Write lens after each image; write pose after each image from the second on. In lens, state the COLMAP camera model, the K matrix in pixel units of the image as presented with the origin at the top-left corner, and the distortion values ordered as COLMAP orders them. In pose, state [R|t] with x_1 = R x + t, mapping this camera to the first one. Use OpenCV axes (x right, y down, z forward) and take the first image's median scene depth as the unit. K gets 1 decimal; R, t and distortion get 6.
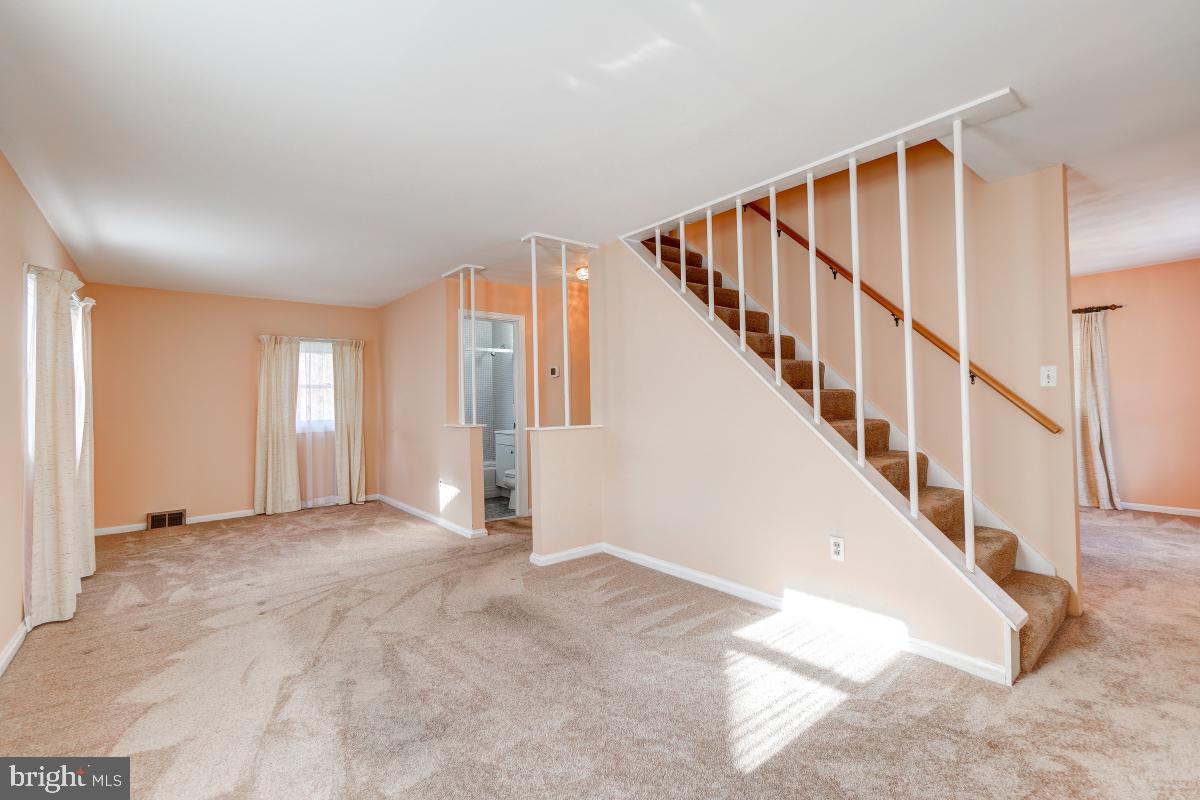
lens RADIAL K [[521.1, 0, 592.9], [0, 521.1, 391.4], [0, 0, 1]] dist [-0.016099, 0.014848]
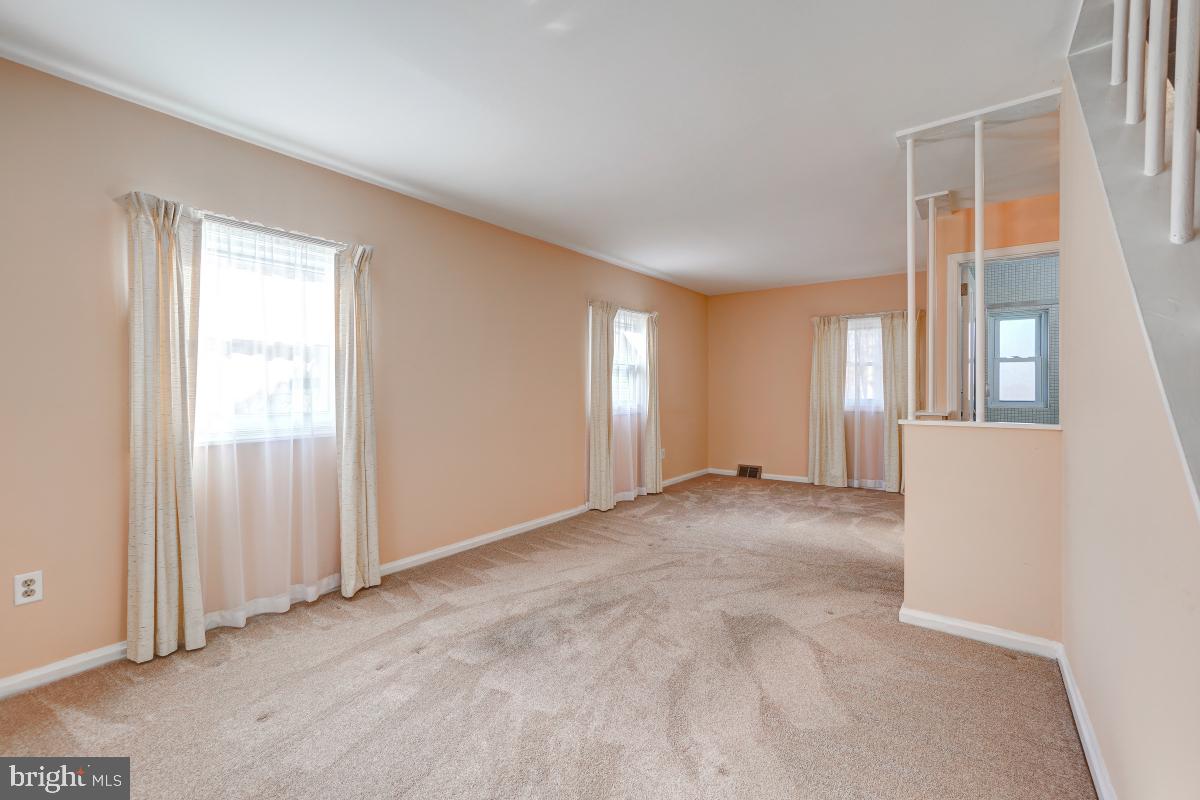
lens RADIAL K [[521.1, 0, 592.9], [0, 521.1, 391.4], [0, 0, 1]] dist [-0.016099, 0.014848]
pose [[0.253322, 0.025729, -0.967040, 0.324452], [0.015439, 0.999411, 0.030635, 0.004061], [0.967259, -0.022690, 0.252776, 0.315234]]
